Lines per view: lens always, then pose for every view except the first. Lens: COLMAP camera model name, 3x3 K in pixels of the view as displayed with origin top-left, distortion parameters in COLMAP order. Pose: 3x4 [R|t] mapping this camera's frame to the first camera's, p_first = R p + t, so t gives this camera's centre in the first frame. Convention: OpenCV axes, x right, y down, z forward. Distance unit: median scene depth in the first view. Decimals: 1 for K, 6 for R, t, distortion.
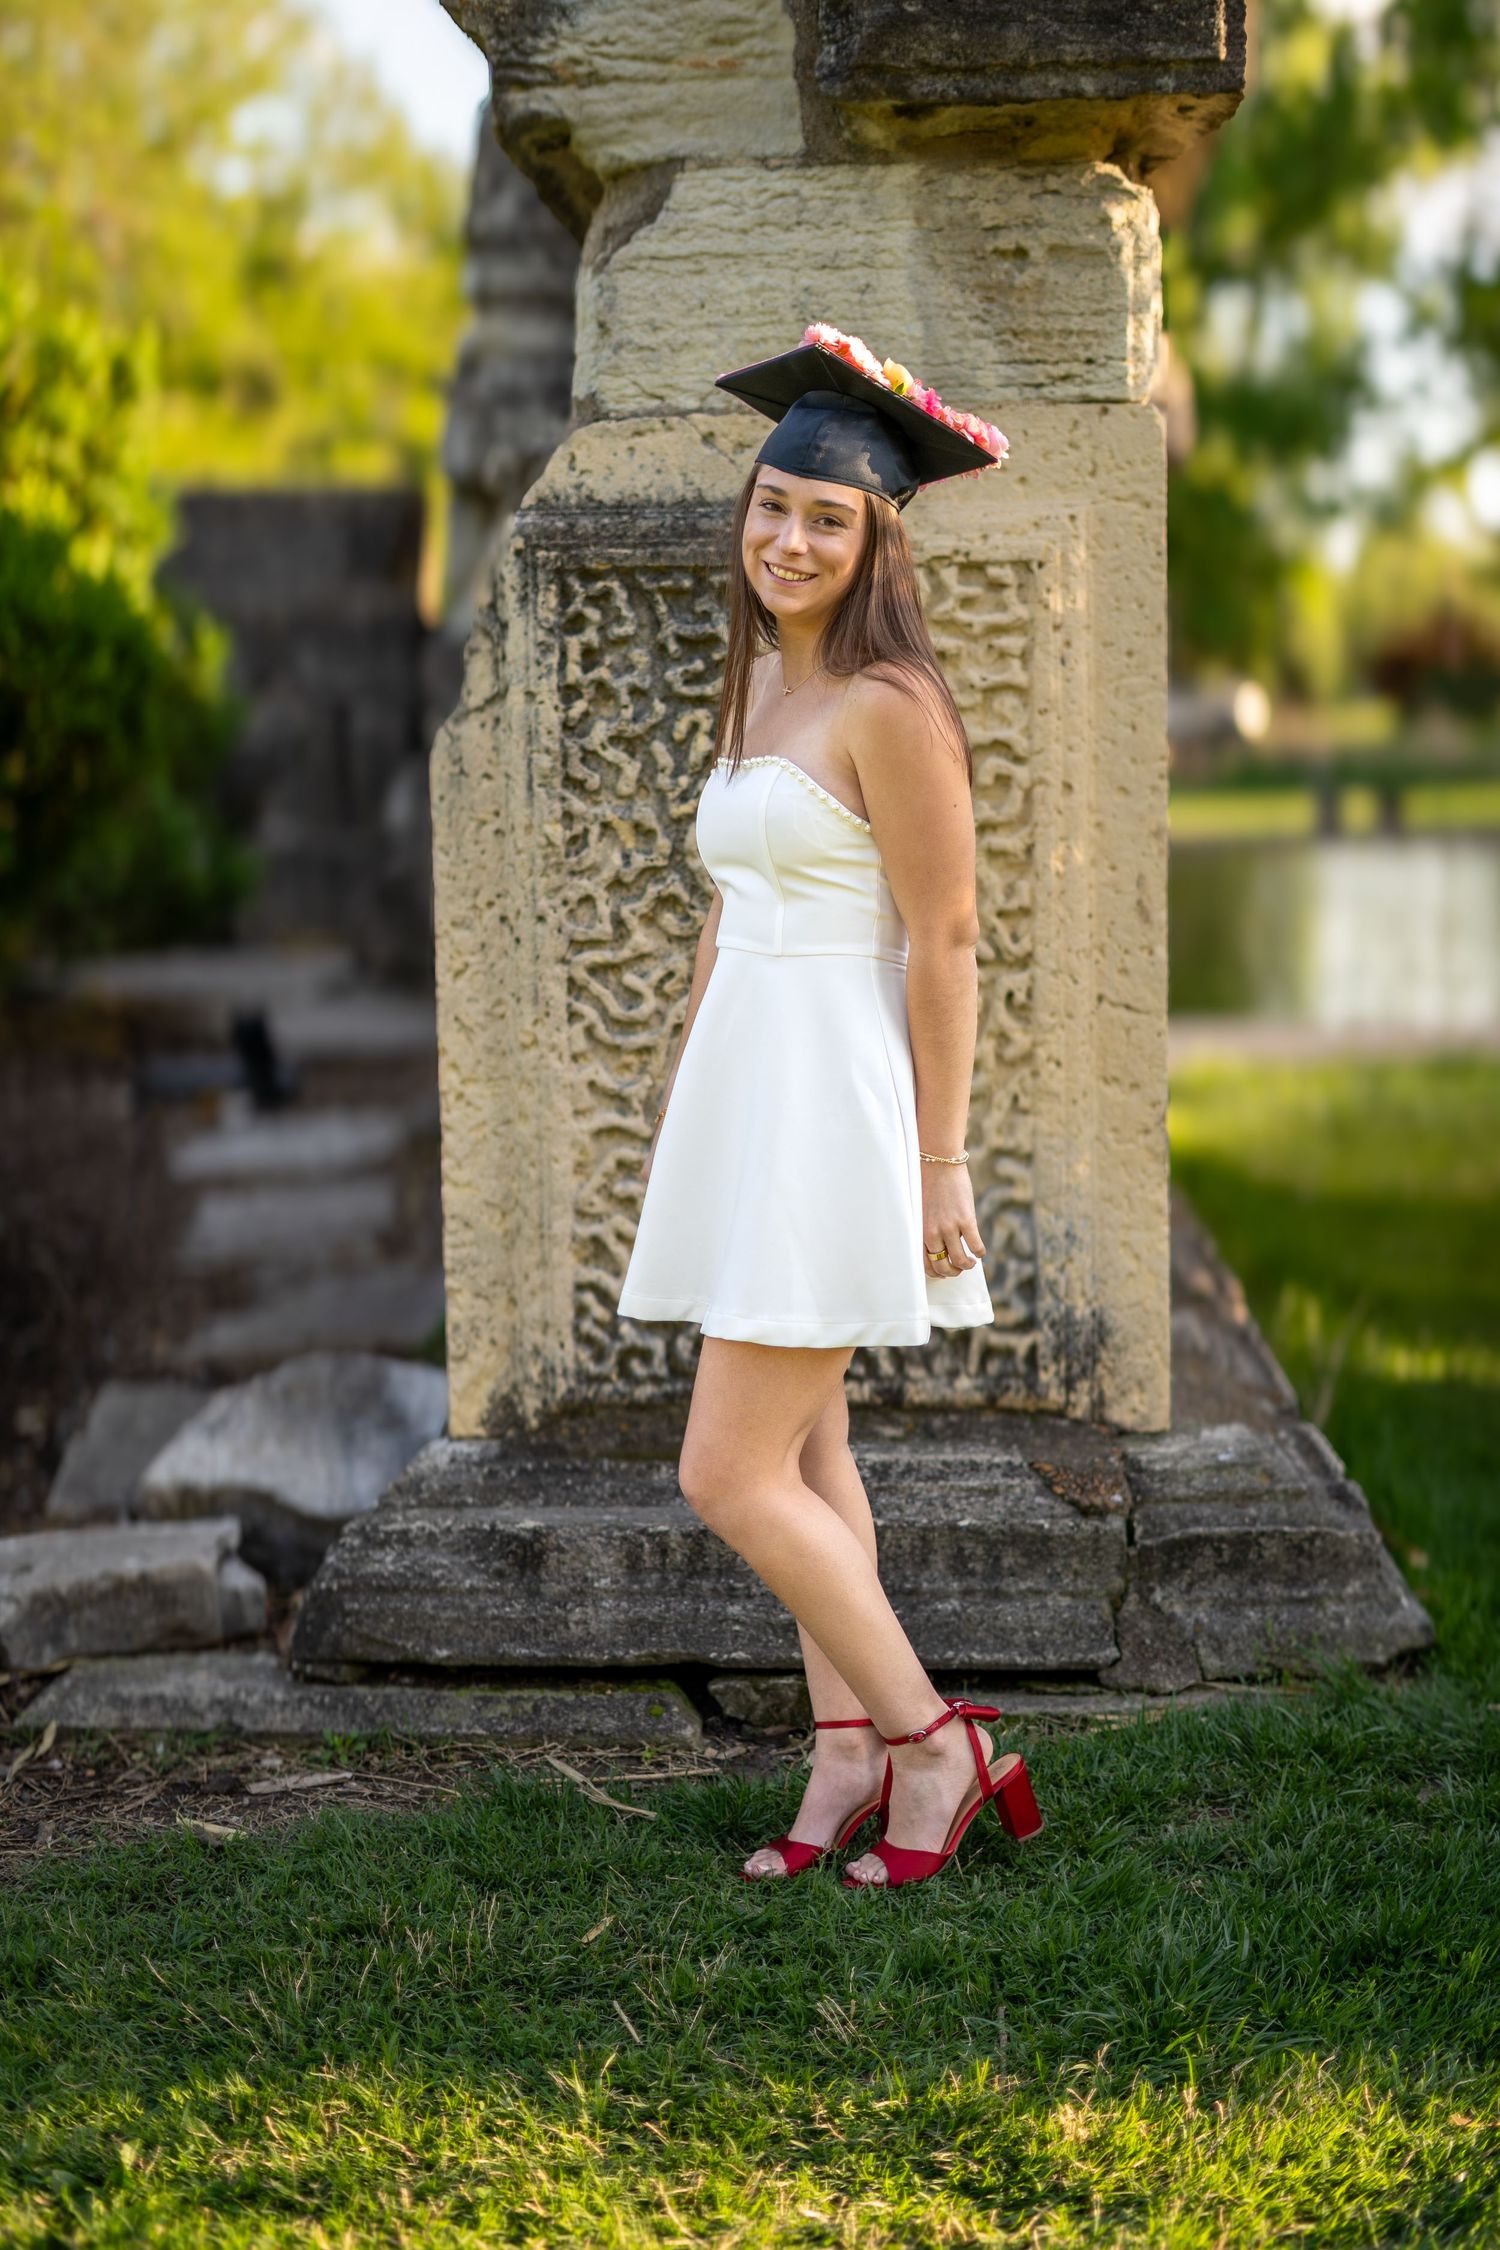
lens RADIAL K [[4378.2, 0, 731.7], [0, 4378.2, 1288.7], [0, 0, 1]] dist [-0.024343, 0.109346]
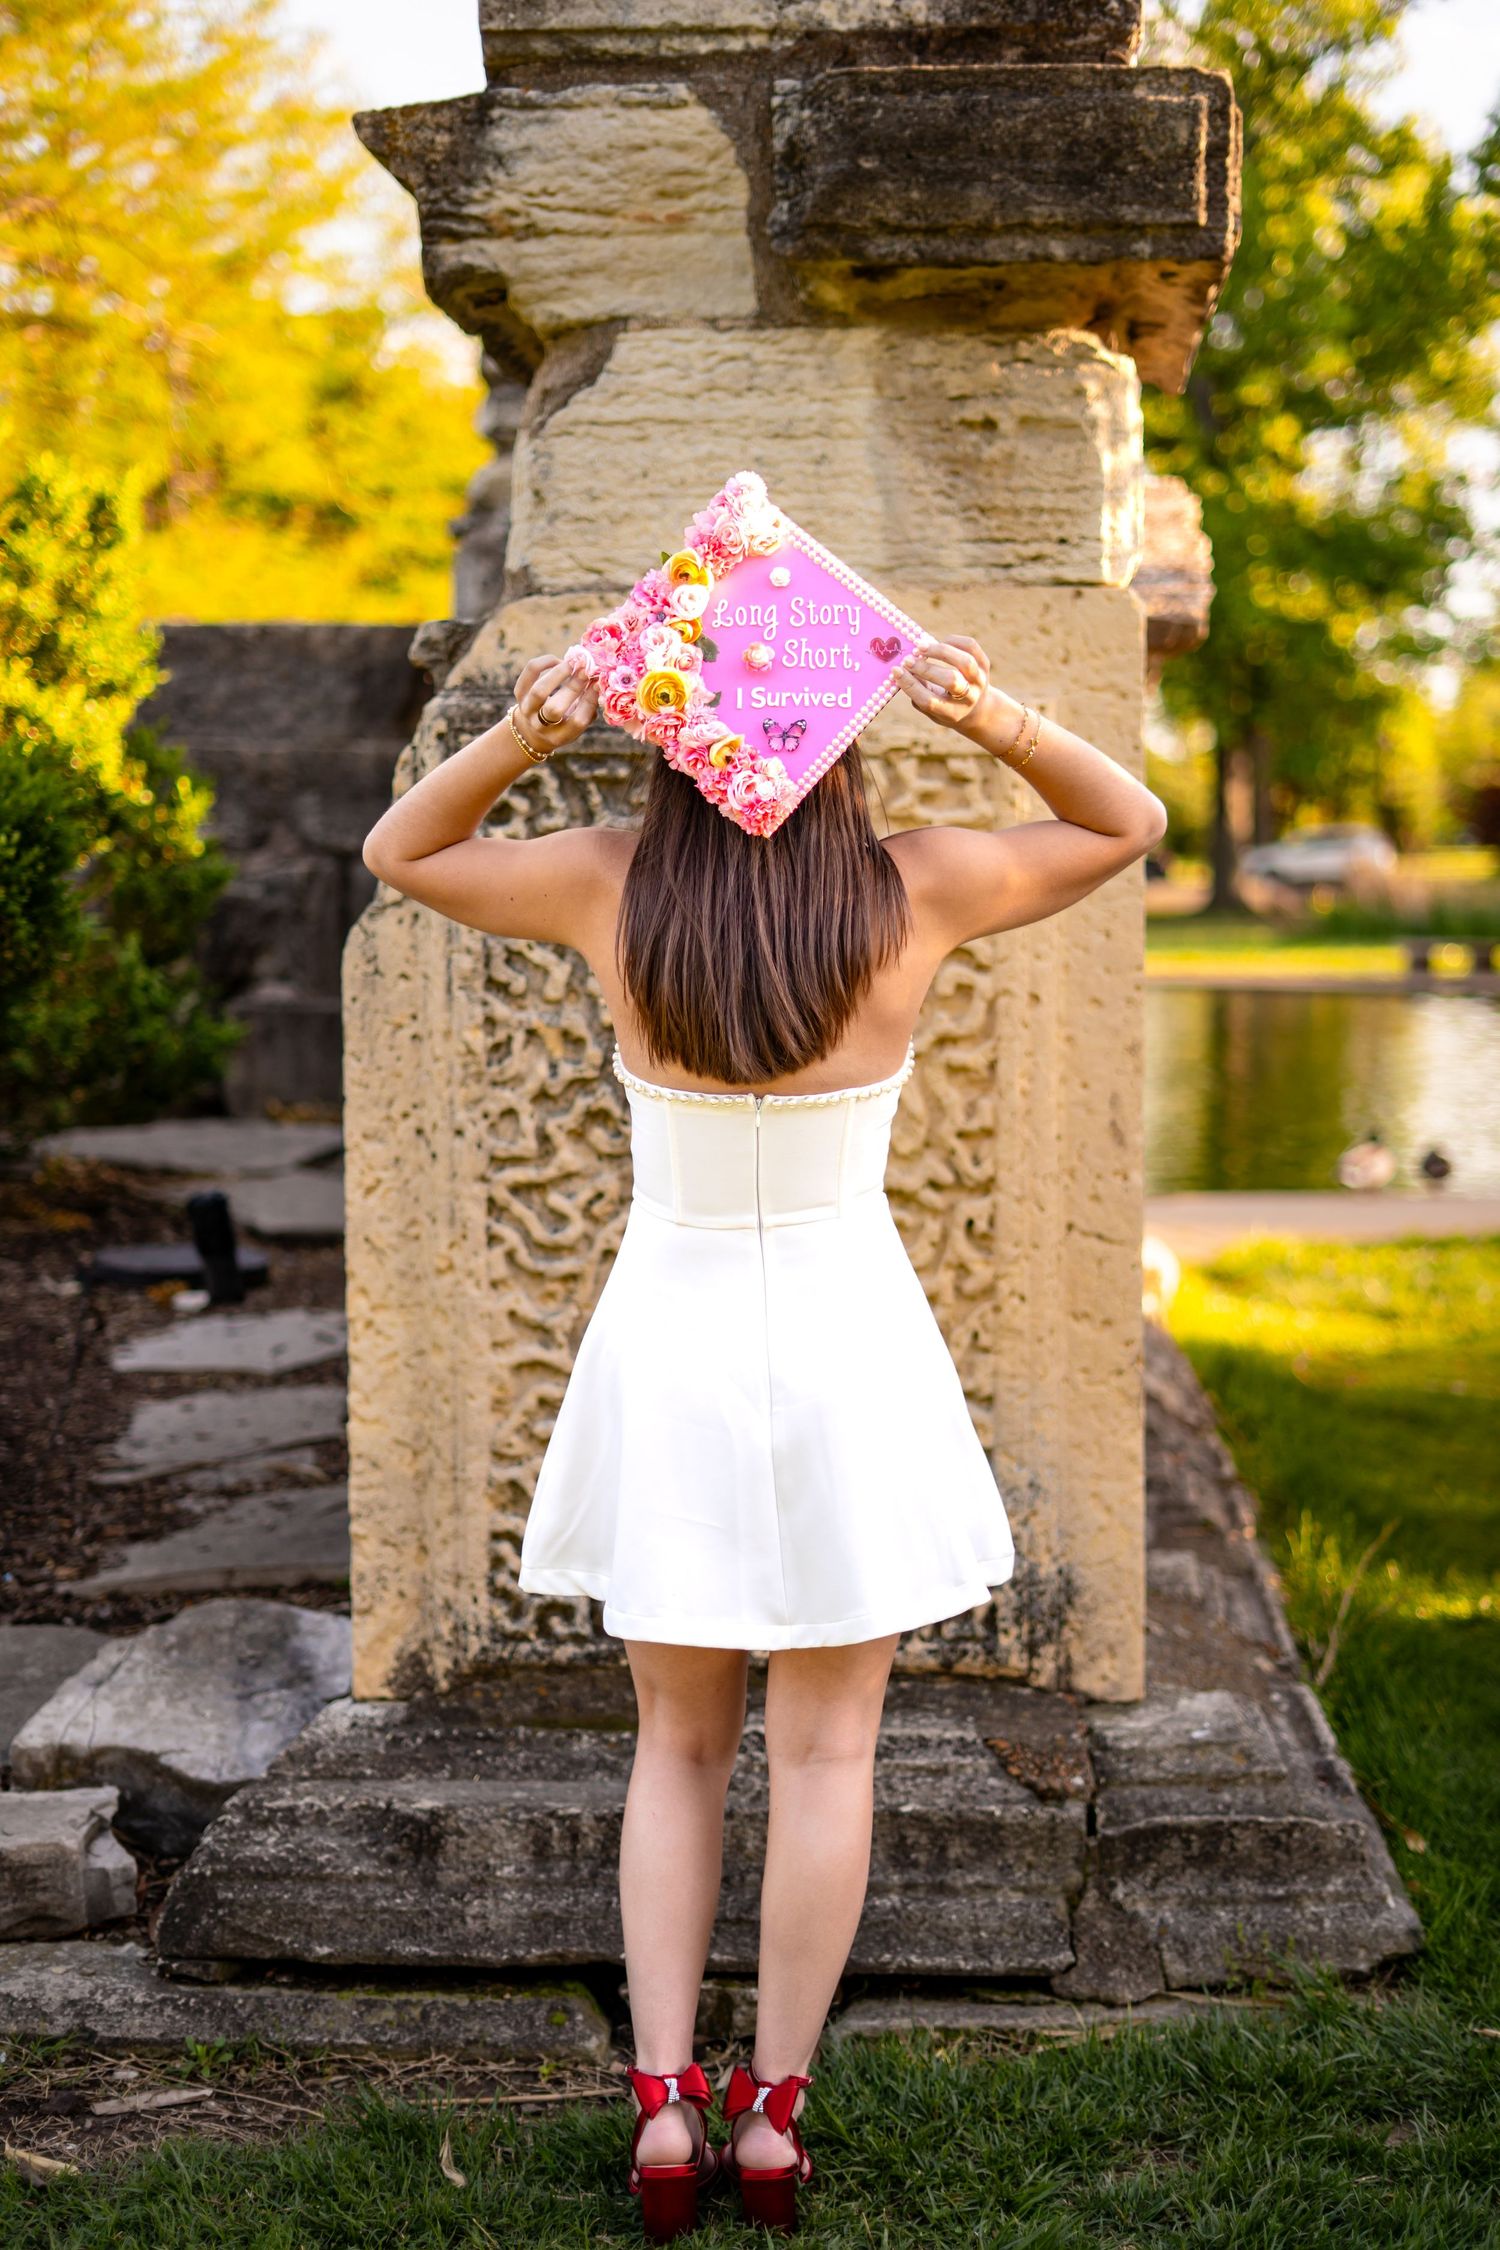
lens RADIAL K [[4371.8, 0, 1008.7], [0, 4371.8, 1058.3], [0, 0, 1]] dist [-0.015940, -0.007593]
pose [[0.999572, 0.013812, 0.025786, 0.048006], [-0.011875, 0.997202, -0.073809, -0.034282], [-0.026733, 0.073471, 0.996939, 0.085483]]
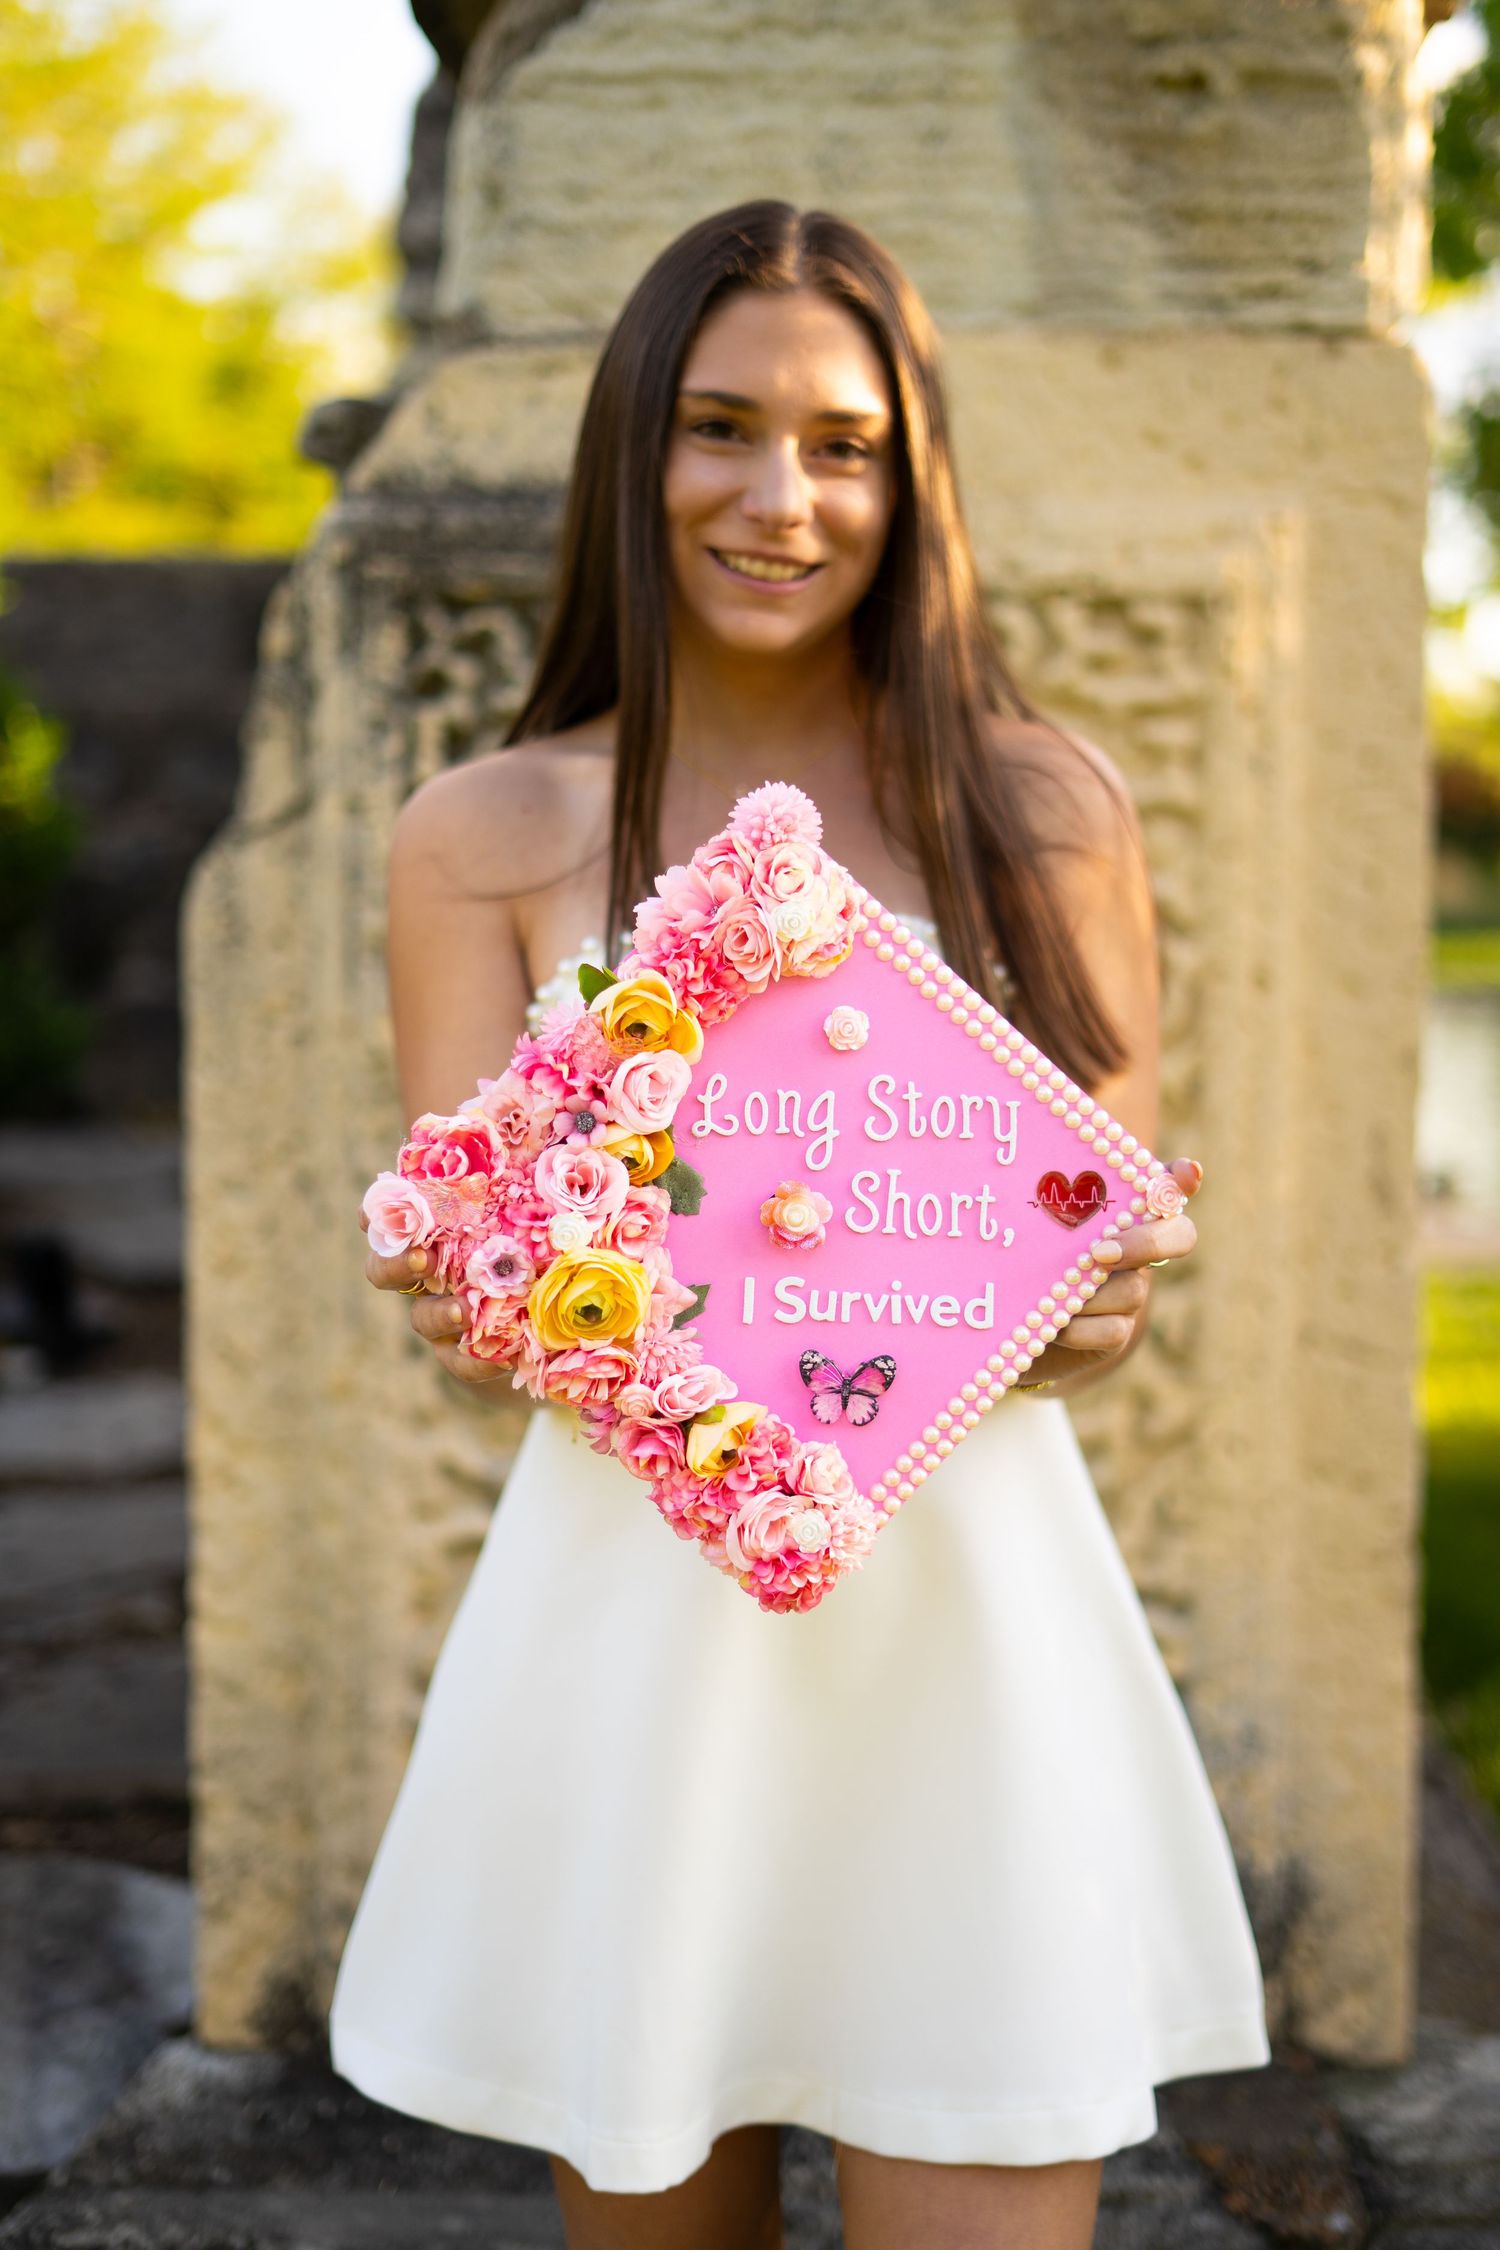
lens RADIAL K [[3695.3, 0, 747.8], [0, 3695.3, 1125.2], [0, 0, 1]] dist [-0.027847, 0.047162]
pose [[0.999800, 0.019725, 0.003188, 0.006363], [-0.019546, 0.998614, -0.048869, -0.069953], [-0.004148, 0.048797, 0.998800, 0.507138]]
